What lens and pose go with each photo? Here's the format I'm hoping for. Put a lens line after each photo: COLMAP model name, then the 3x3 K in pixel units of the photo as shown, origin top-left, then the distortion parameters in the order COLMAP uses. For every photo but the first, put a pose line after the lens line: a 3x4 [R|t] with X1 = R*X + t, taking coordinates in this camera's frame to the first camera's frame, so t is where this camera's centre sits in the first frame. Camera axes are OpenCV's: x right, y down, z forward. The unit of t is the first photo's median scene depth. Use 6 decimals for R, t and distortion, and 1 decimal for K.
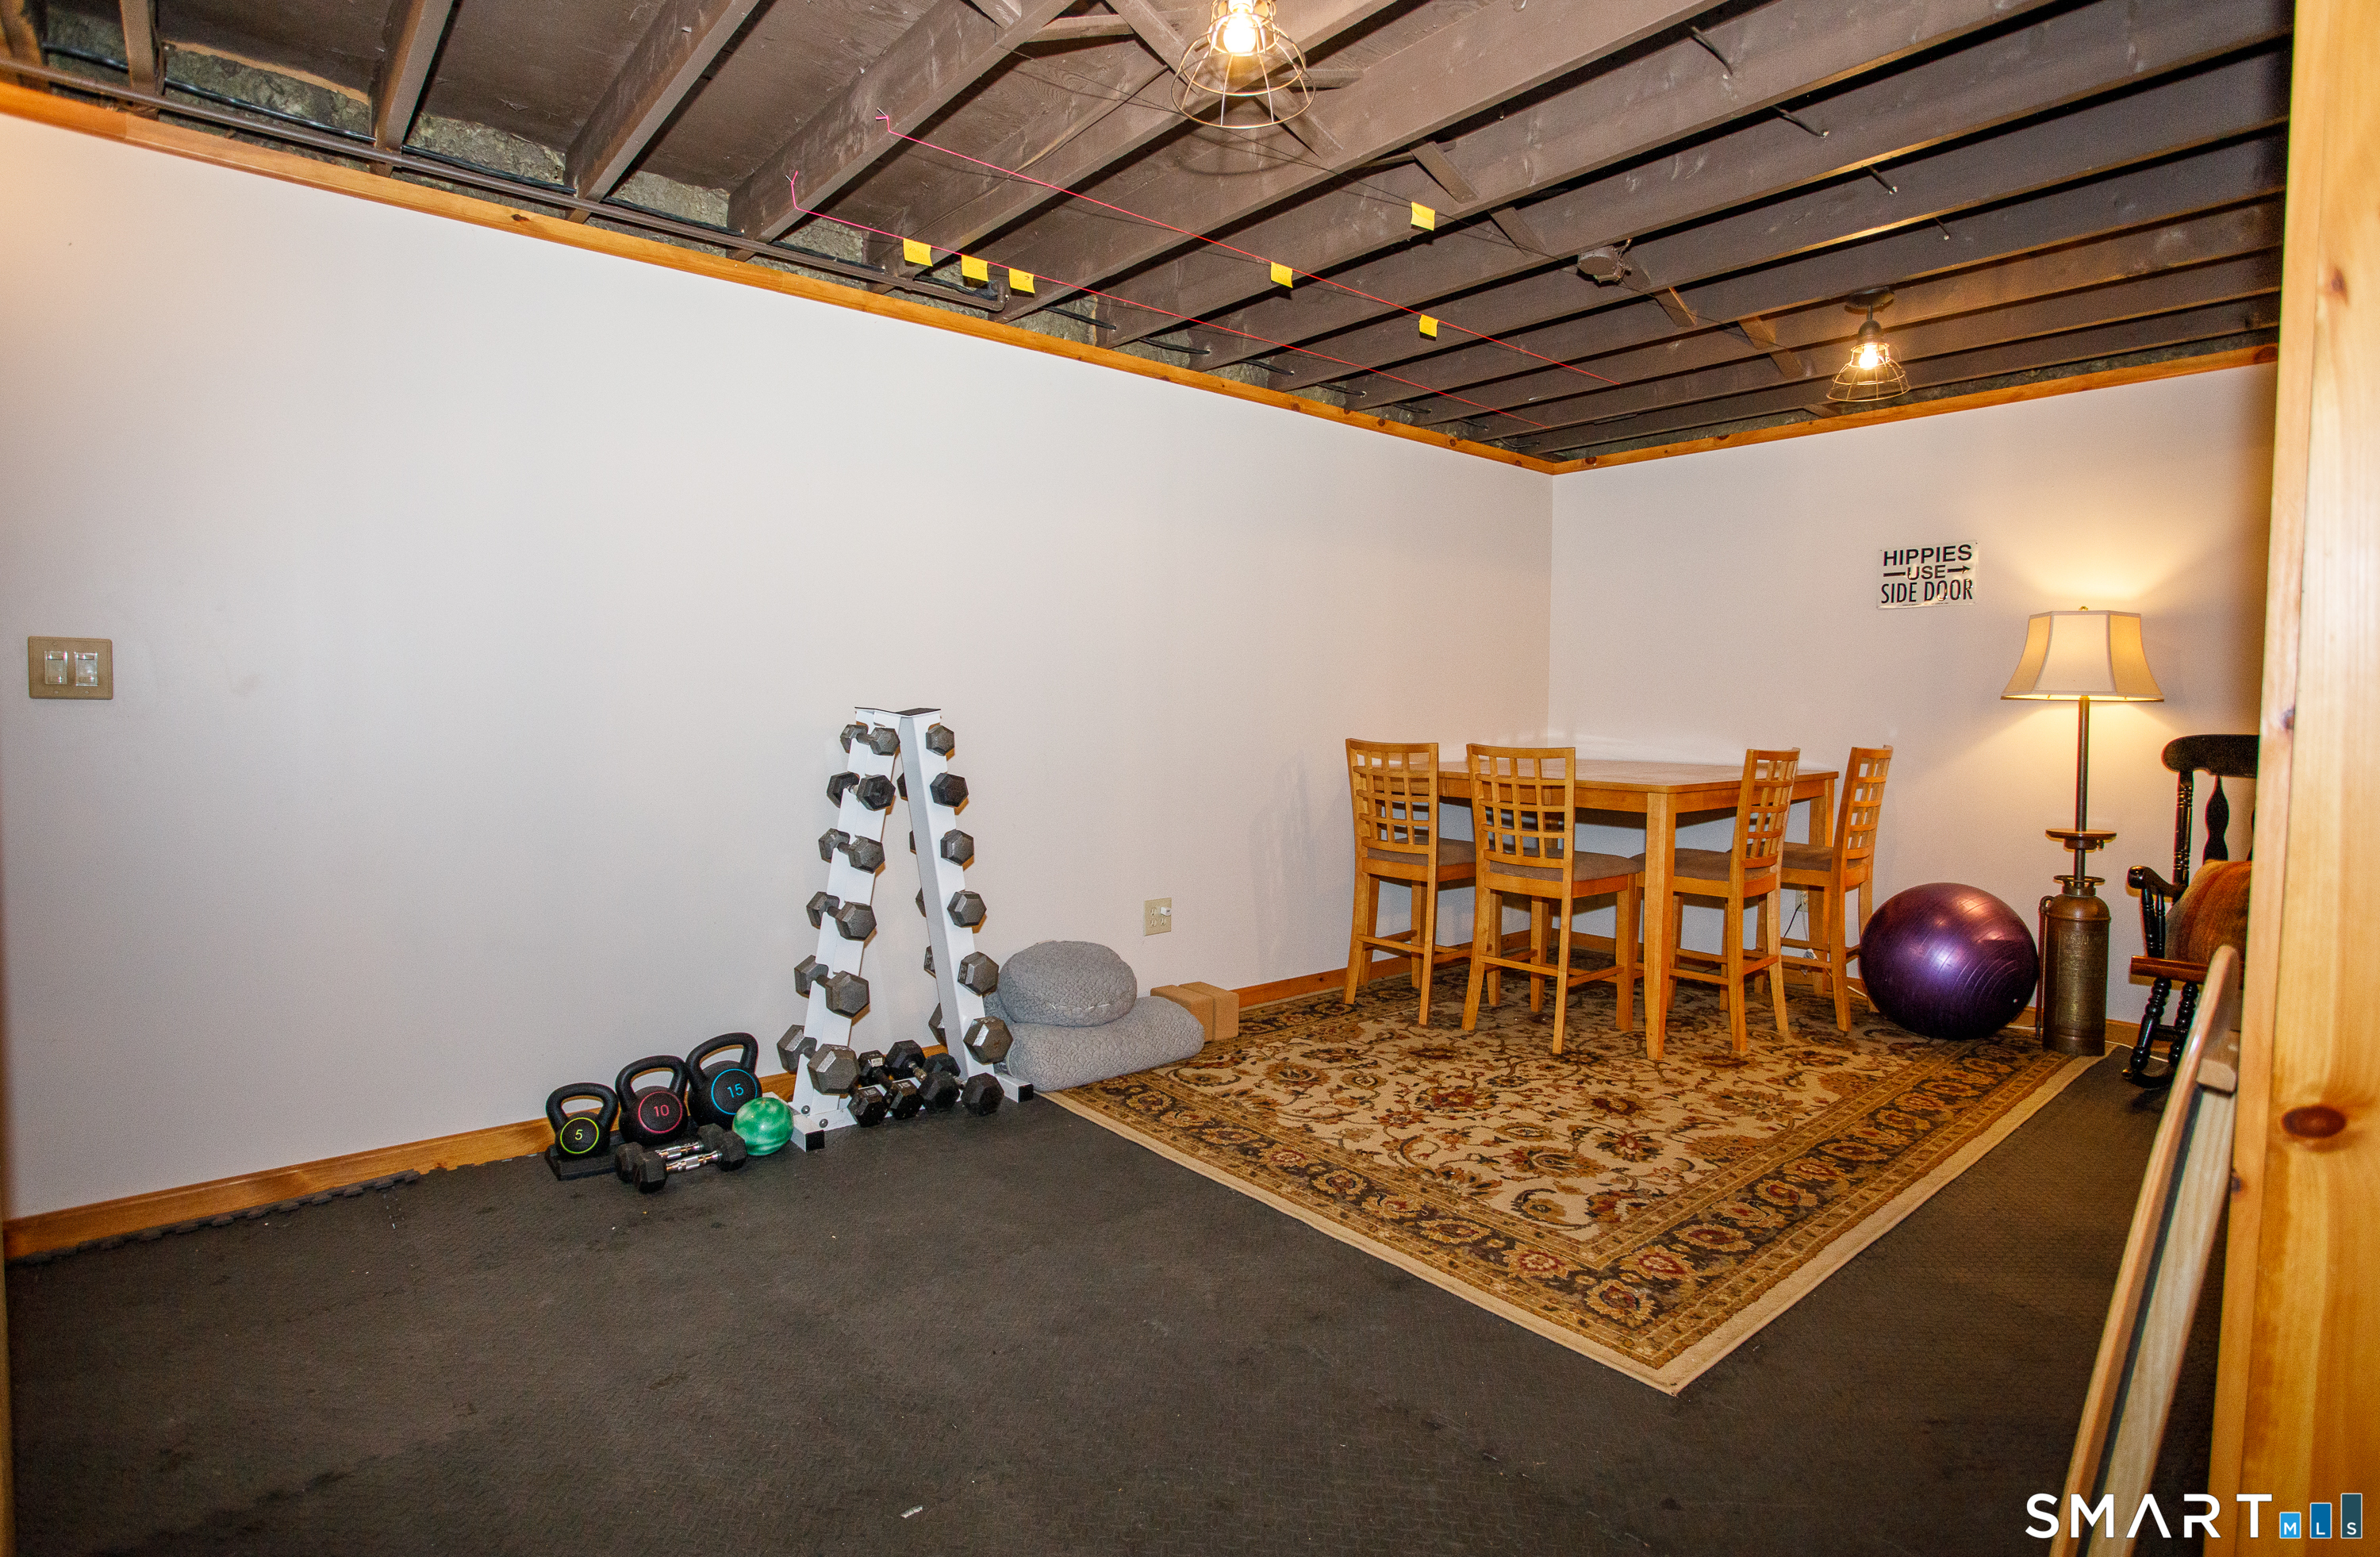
lens RADIAL K [[1177.0, 0, 1183.8], [0, 1177.0, 783.3], [0, 0, 1]] dist [-0.081853, 0.042555]
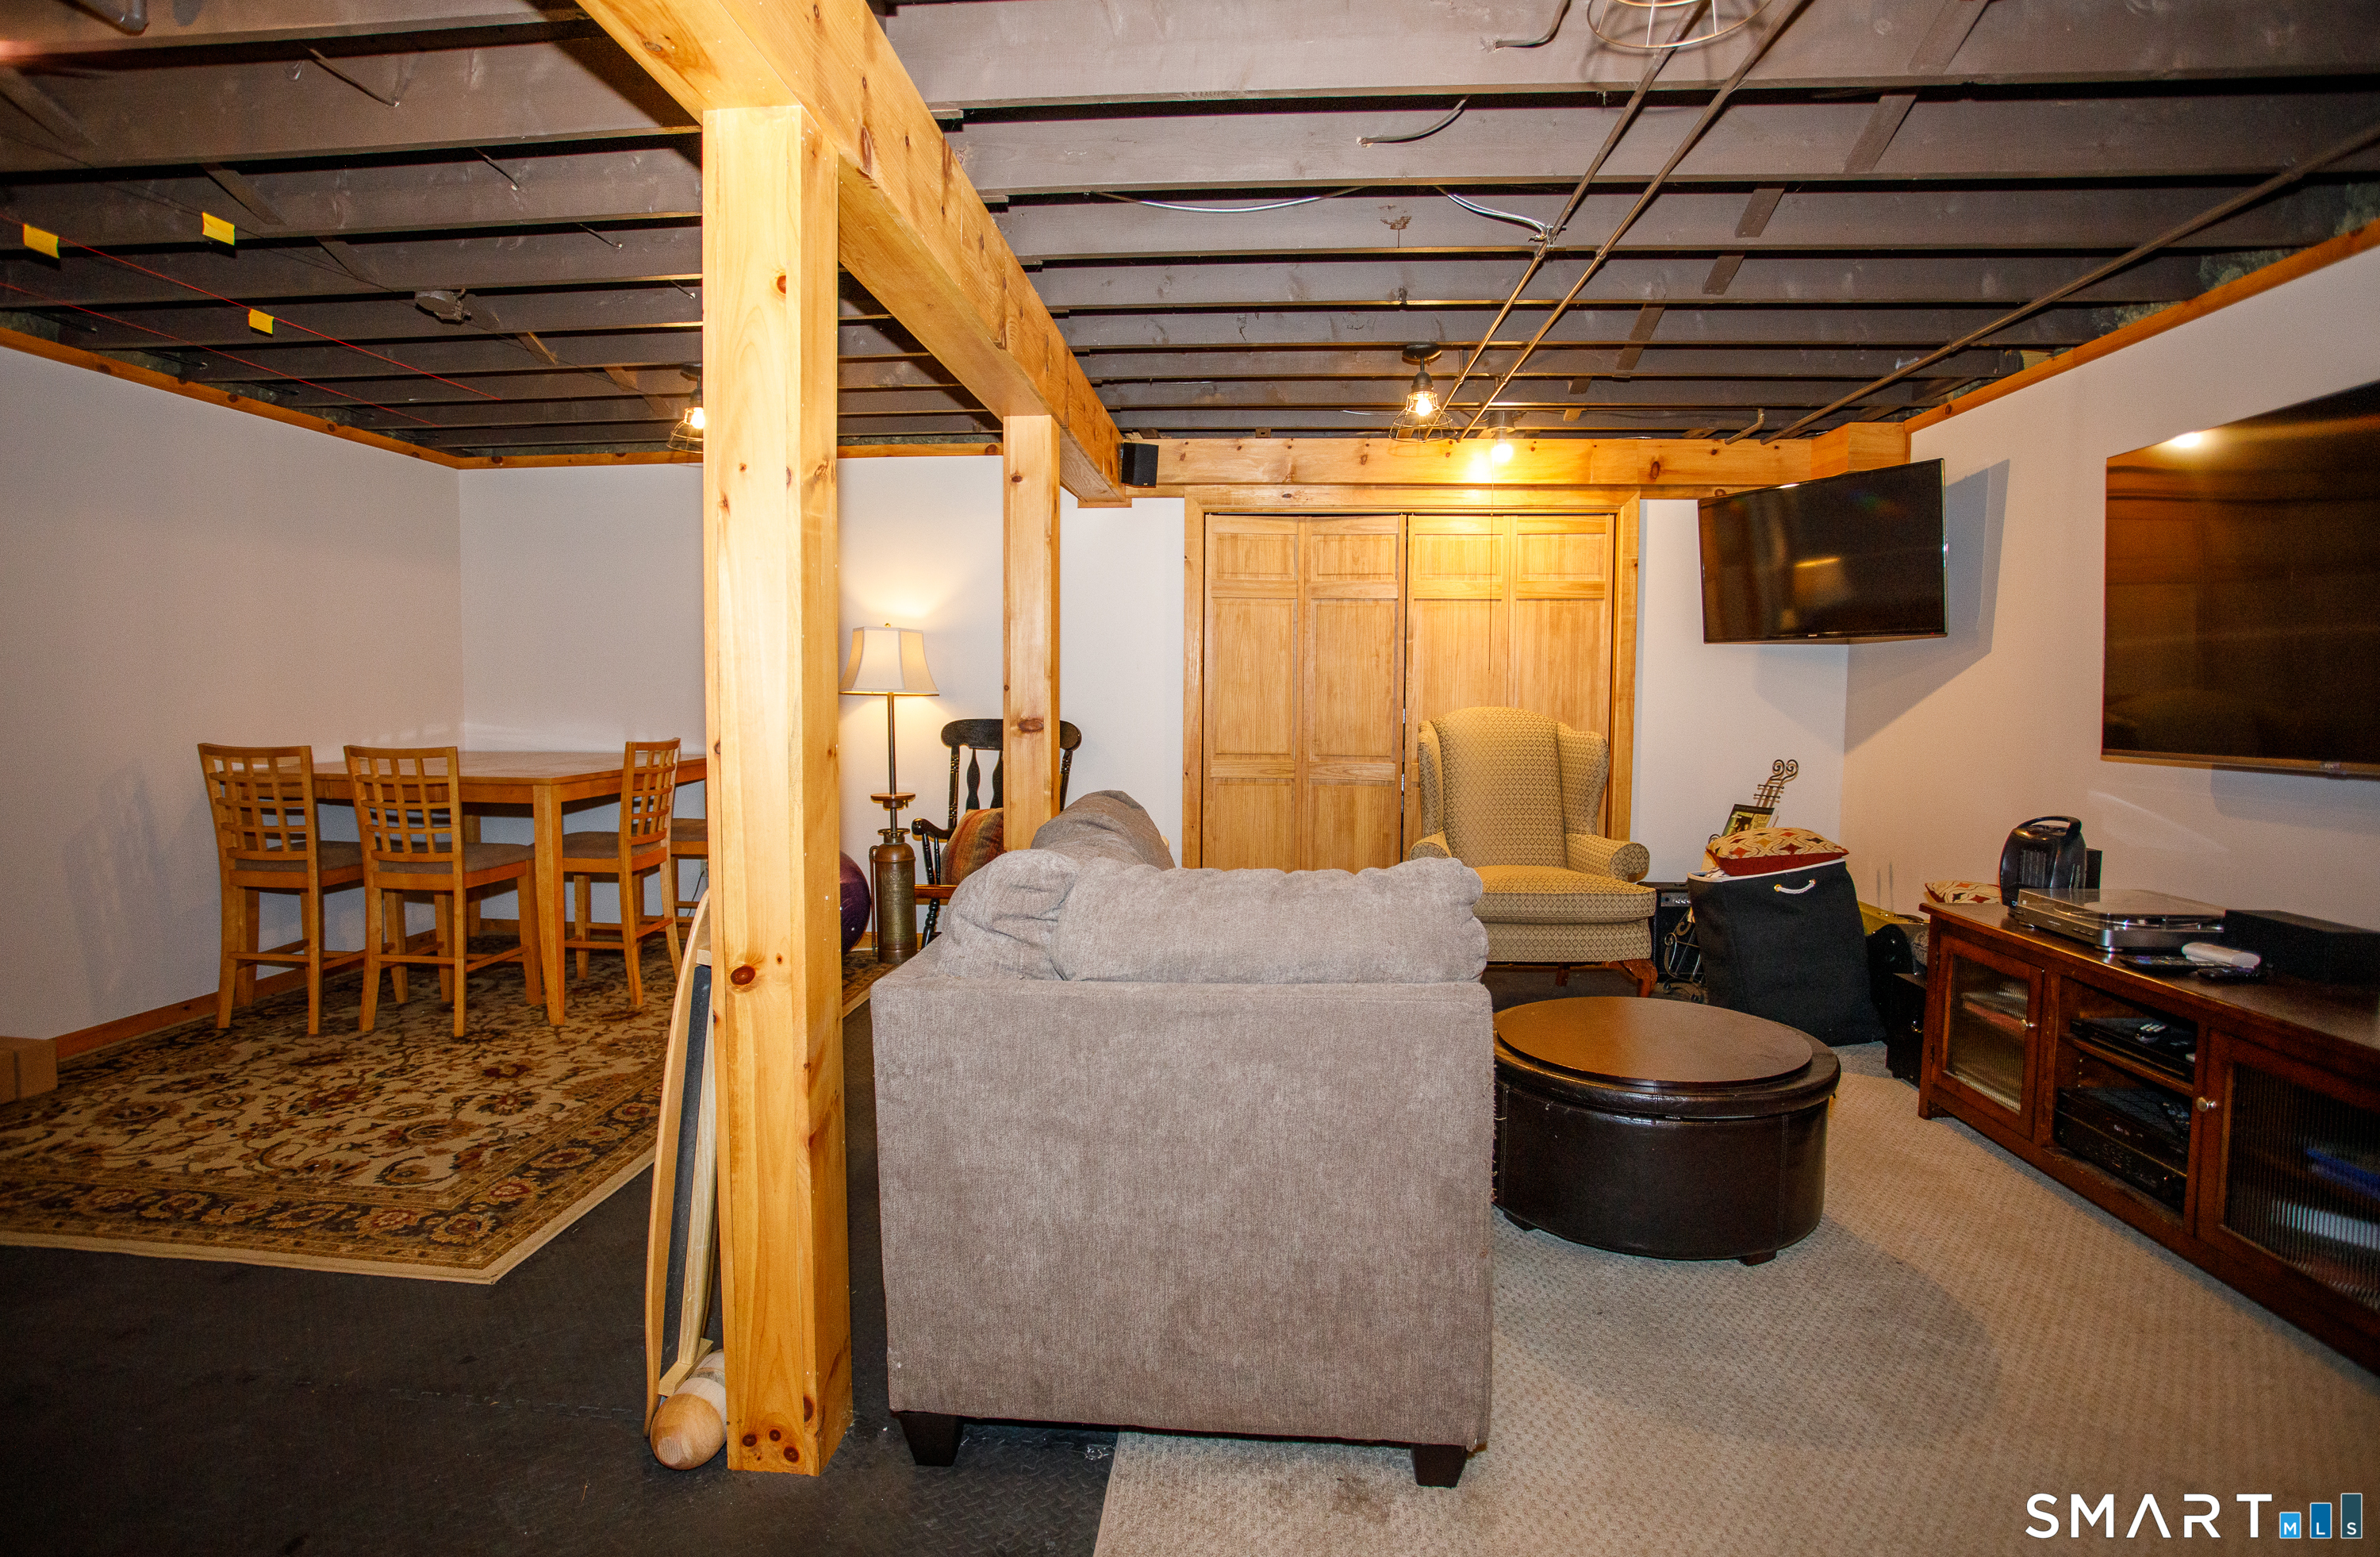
lens RADIAL K [[1186.8, 0, 1150.6], [0, 1186.8, 773.7], [0, 0, 1]] dist [-0.059827, 0.027571]
pose [[0.714840, -0.051298, 0.697404, 0.050706], [0.042615, 0.998648, 0.029775, -0.011378], [-0.697988, 0.008436, 0.716060, -0.215533]]
